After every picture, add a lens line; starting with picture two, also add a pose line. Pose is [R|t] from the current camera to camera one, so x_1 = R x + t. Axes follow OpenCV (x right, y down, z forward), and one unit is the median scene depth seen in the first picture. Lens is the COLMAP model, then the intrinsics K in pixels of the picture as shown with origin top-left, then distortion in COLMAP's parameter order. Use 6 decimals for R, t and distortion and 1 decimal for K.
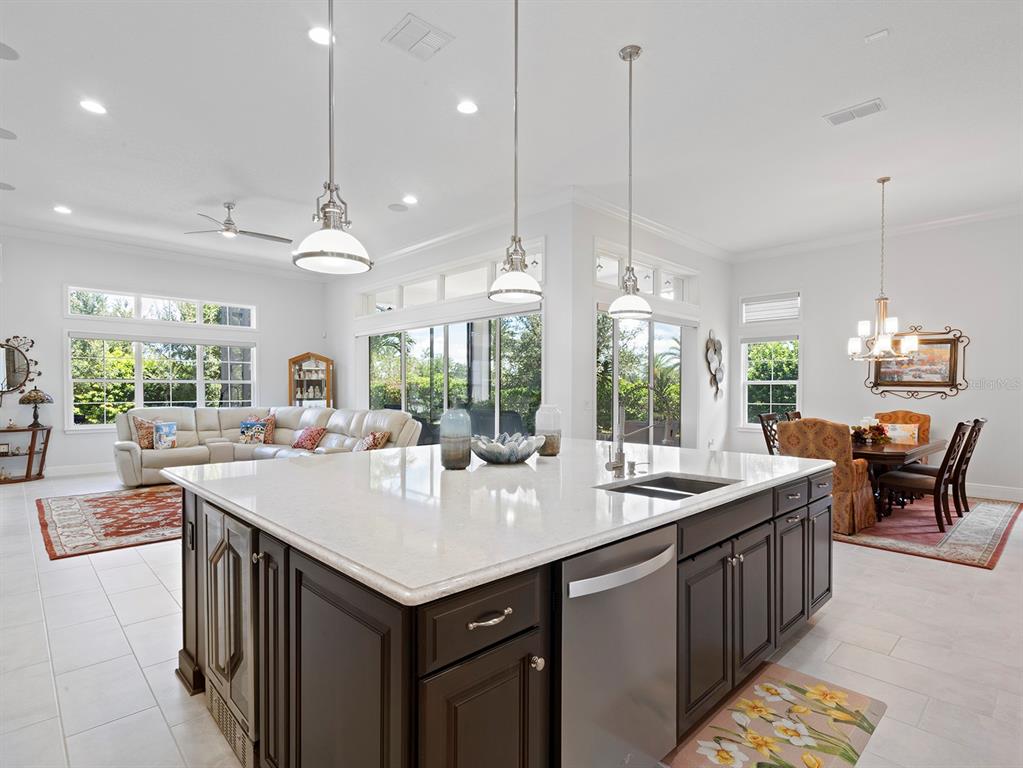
lens RADIAL K [[523.3, 0, 506.9], [0, 523.3, 394.9], [0, 0, 1]] dist [-0.004002, 0.002308]
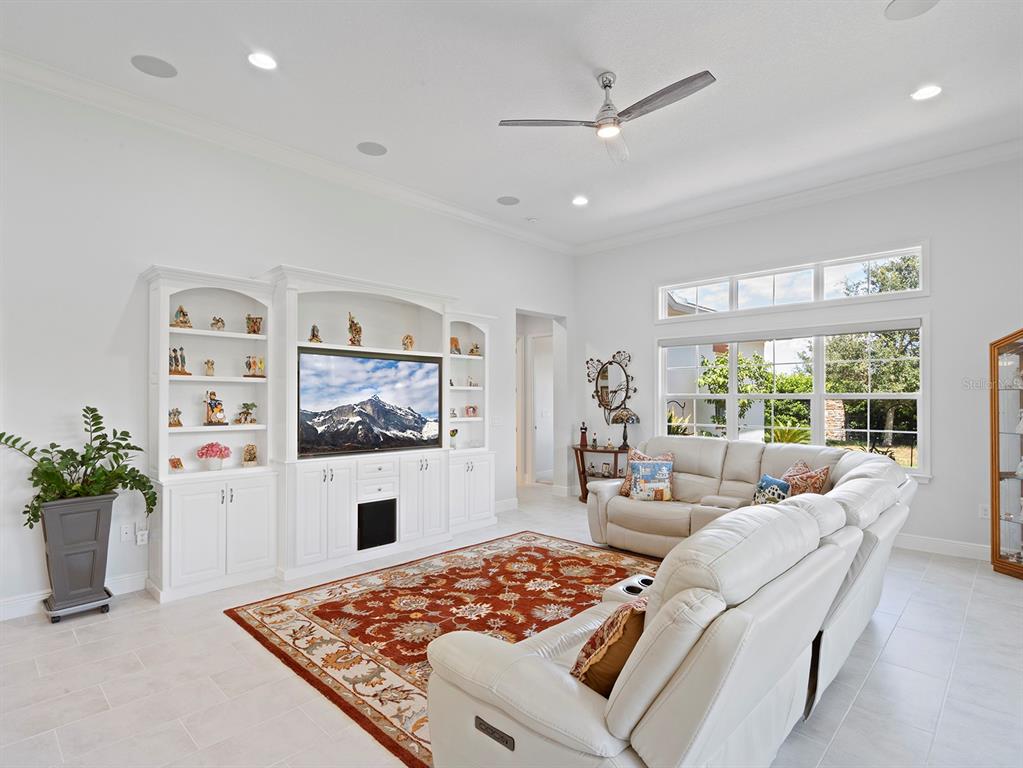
lens RADIAL K [[523.3, 0, 510.9], [0, 523.3, 387.9], [0, 0, 1]] dist [-0.004002, 0.002308]
pose [[0.041319, -0.023639, -0.998866, 0.003499], [-0.009313, 0.999668, -0.024043, -0.021508], [0.999103, 0.010296, 0.041085, 0.777141]]
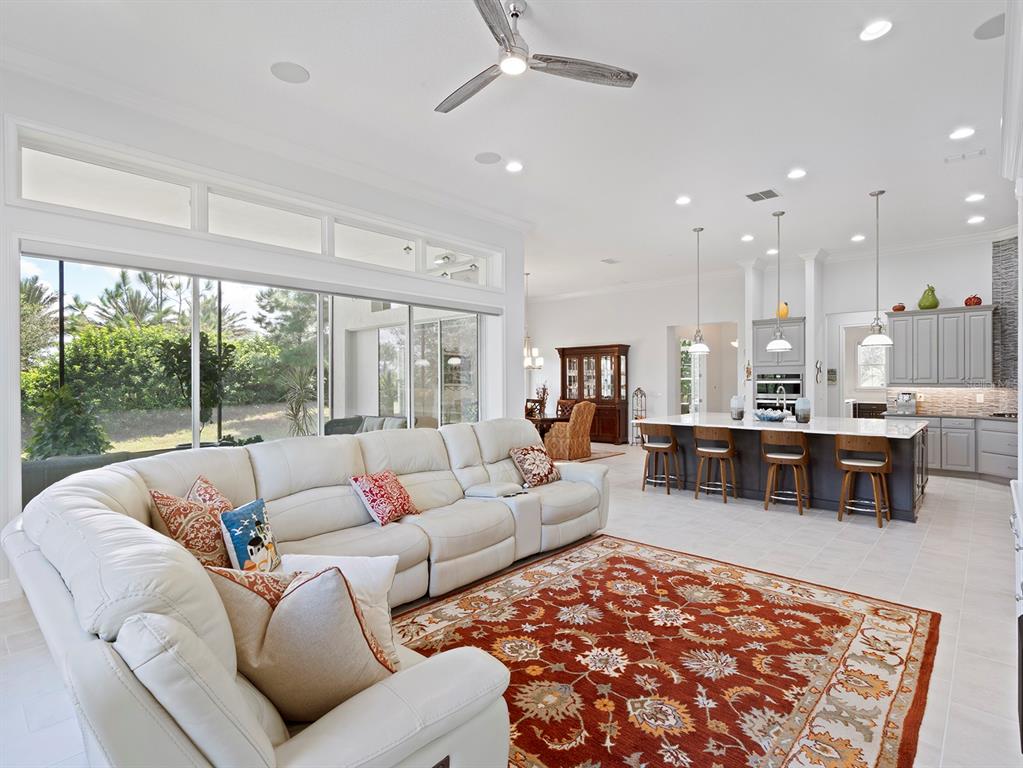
lens RADIAL K [[523.3, 0, 504.8], [0, 523.3, 381.9], [0, 0, 1]] dist [-0.004002, 0.002308]
pose [[-0.057041, -0.003895, 0.998364, -0.890723], [0.012247, 0.999914, 0.004601, -0.025949], [-0.998297, 0.012489, -0.056989, 0.918834]]
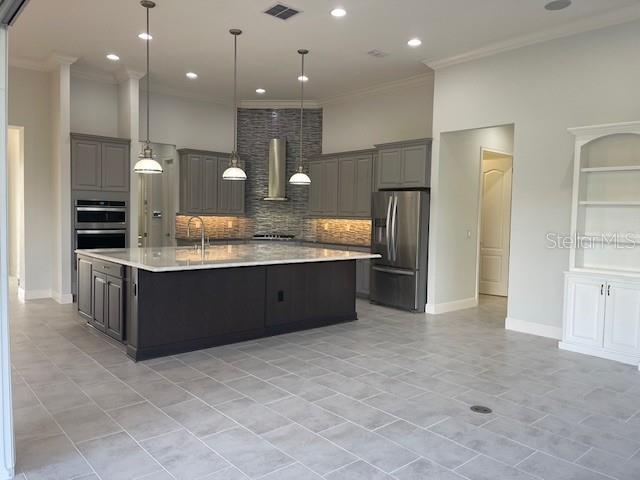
lens RADIAL K [[484.2, 0, 316.4], [0, 484.2, 237.5], [0, 0, 1]] dist [0.056329, -0.047726]
pose [[-0.998628, -0.024866, 0.046084, -0.170876], [-0.022055, 0.997923, 0.060529, -0.025163], [-0.047494, 0.059430, -0.997102, 1.199384]]
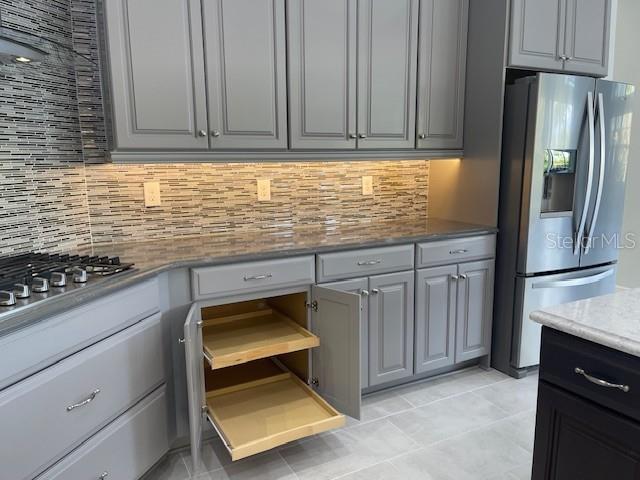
lens RADIAL K [[484.2, 0, 318.7], [0, 484.2, 237.6], [0, 0, 1]] dist [0.056329, -0.047726]
pose [[-0.274357, 0.151580, -0.949606, 0.165209], [0.001569, 0.987568, 0.157187, 0.000225], [0.961626, 0.041635, -0.271184, 0.105318]]
